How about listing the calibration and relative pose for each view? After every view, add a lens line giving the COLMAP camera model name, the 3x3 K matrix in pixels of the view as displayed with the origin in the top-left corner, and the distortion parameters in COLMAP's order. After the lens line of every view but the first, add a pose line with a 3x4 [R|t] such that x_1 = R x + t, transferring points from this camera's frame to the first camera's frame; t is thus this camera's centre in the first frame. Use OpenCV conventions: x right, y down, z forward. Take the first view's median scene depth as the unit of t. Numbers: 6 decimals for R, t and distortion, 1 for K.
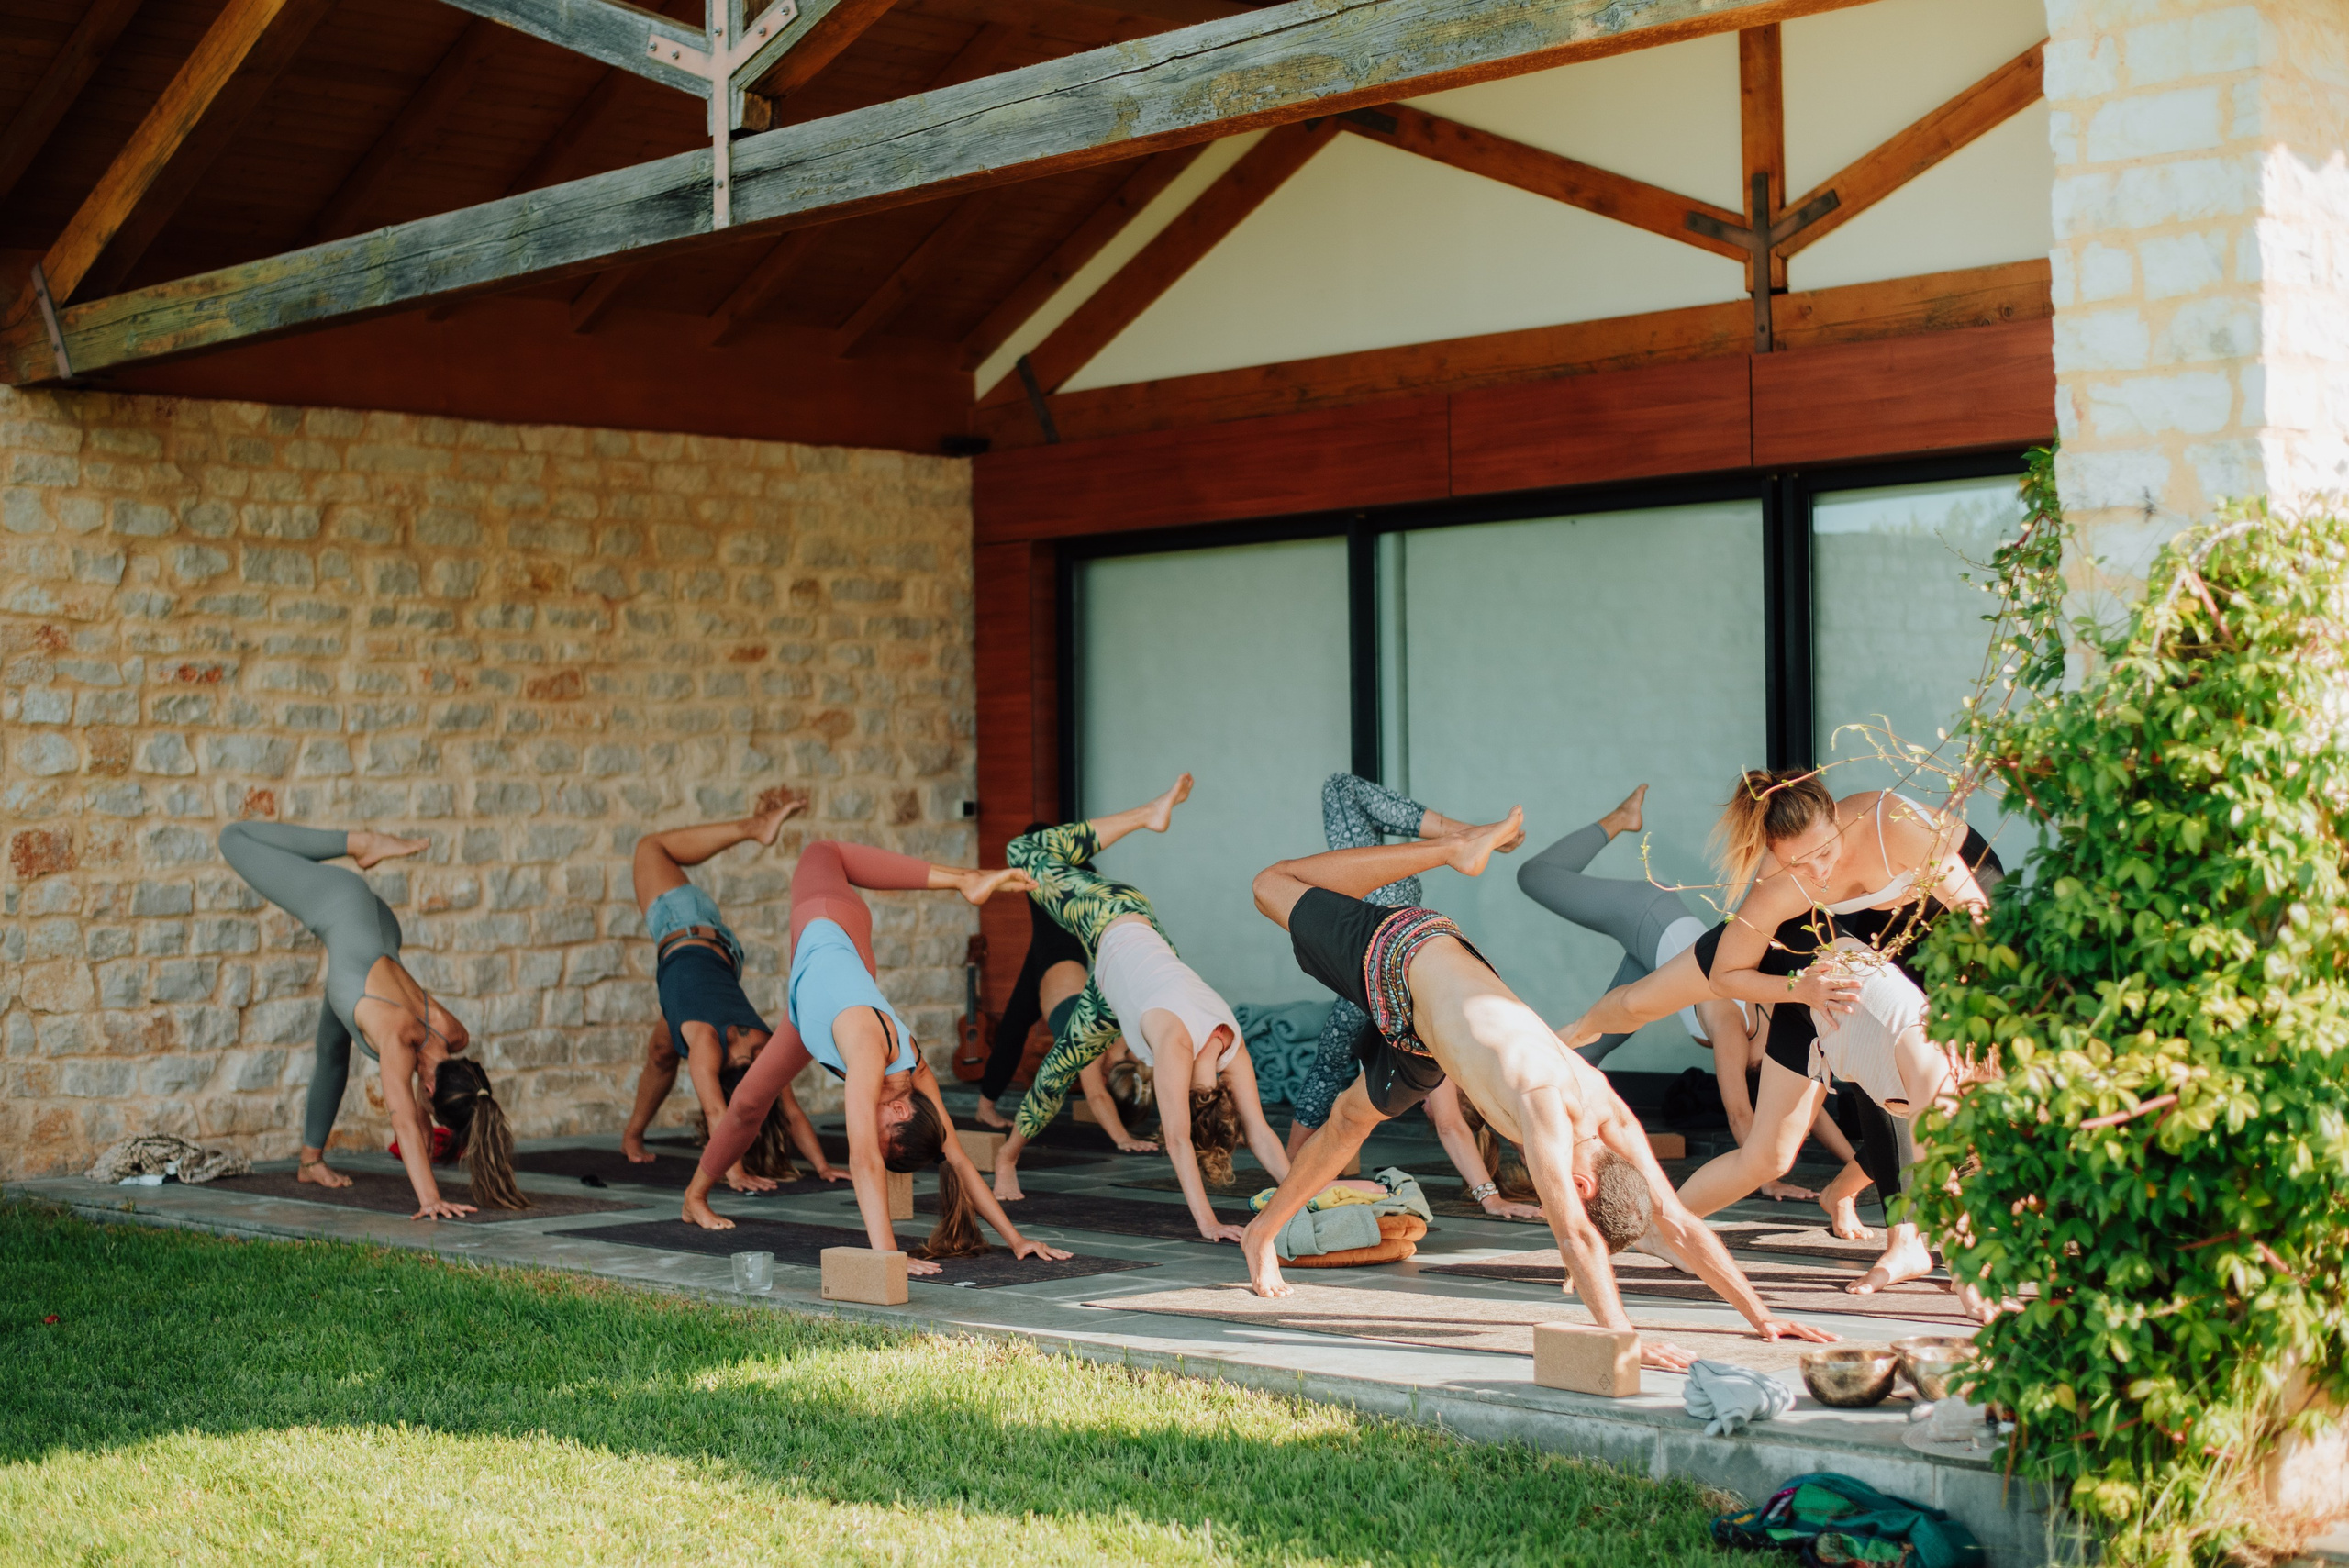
lens RADIAL K [[3413.3, 0, 1174.5], [0, 3413.3, 784.0], [0, 0, 1]] dist [-0.025975, -0.025825]
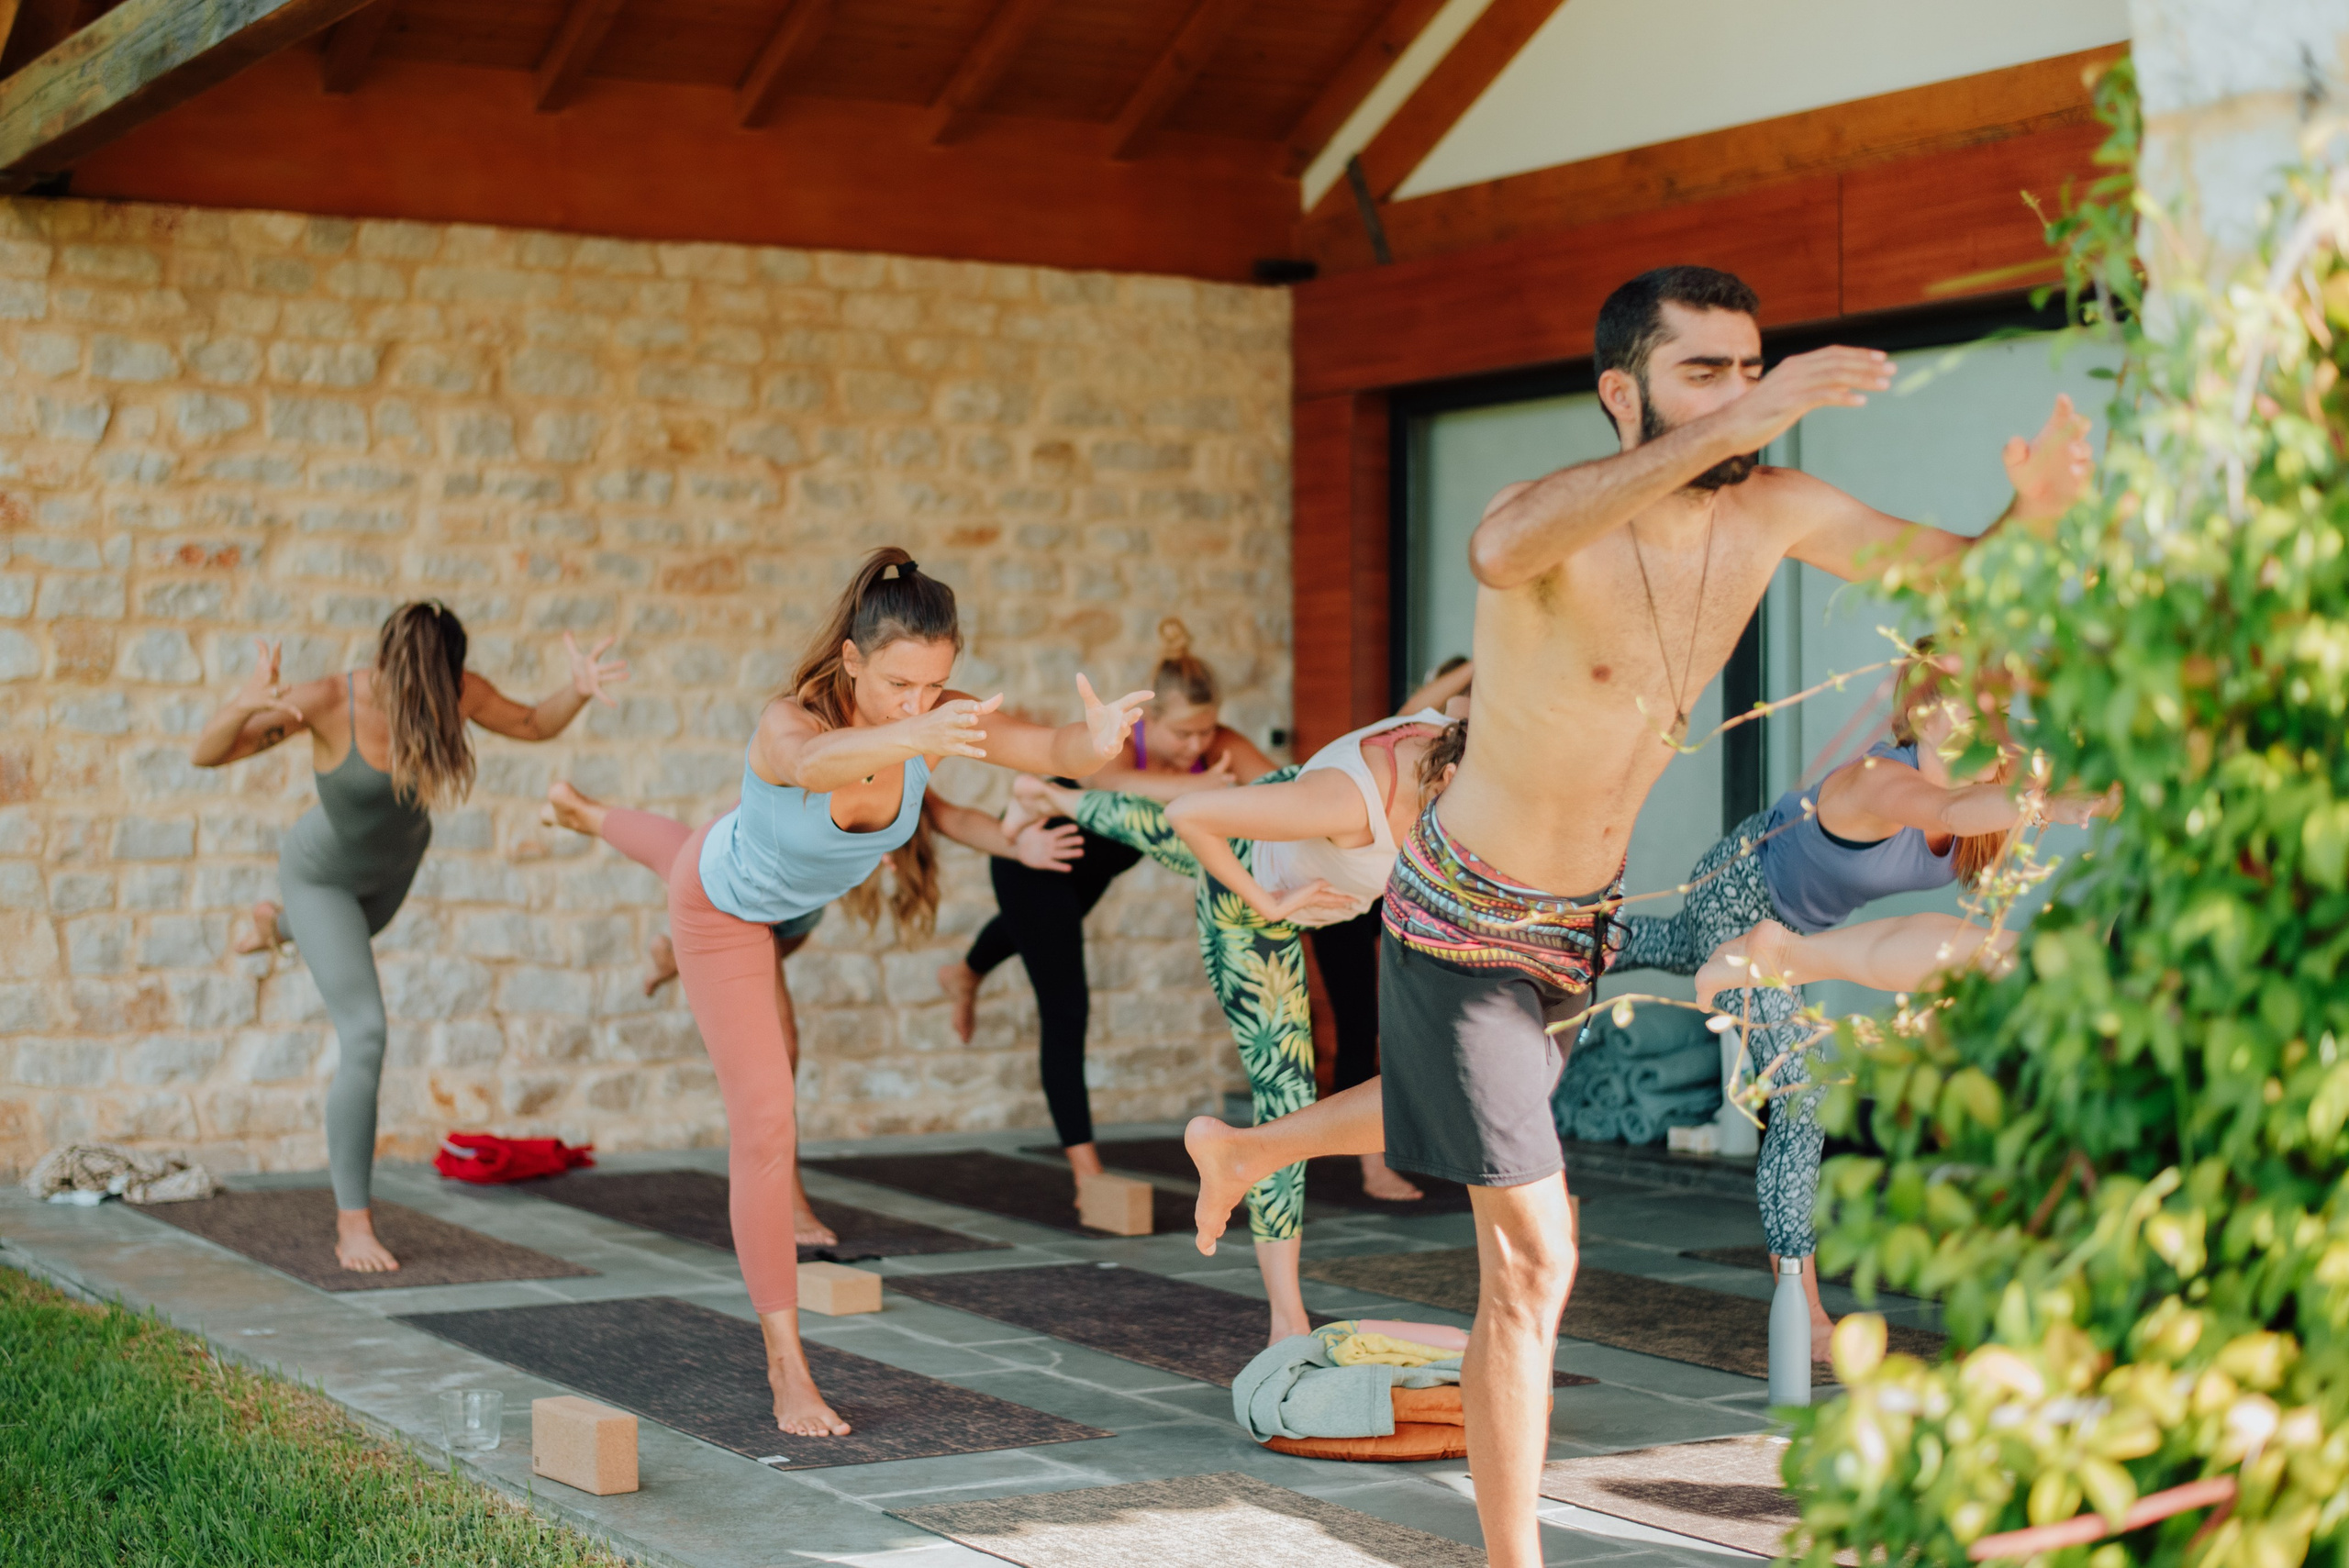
lens RADIAL K [[3562.6, 0, 1175.4], [0, 3562.6, 729.6], [0, 0, 1]] dist [-0.083105, 0.069137]
pose [[0.975685, 0.012147, -0.218839, 0.111200], [-0.010842, 0.999916, 0.007163, -0.000142], [0.218908, -0.004616, 0.975735, 0.238095]]
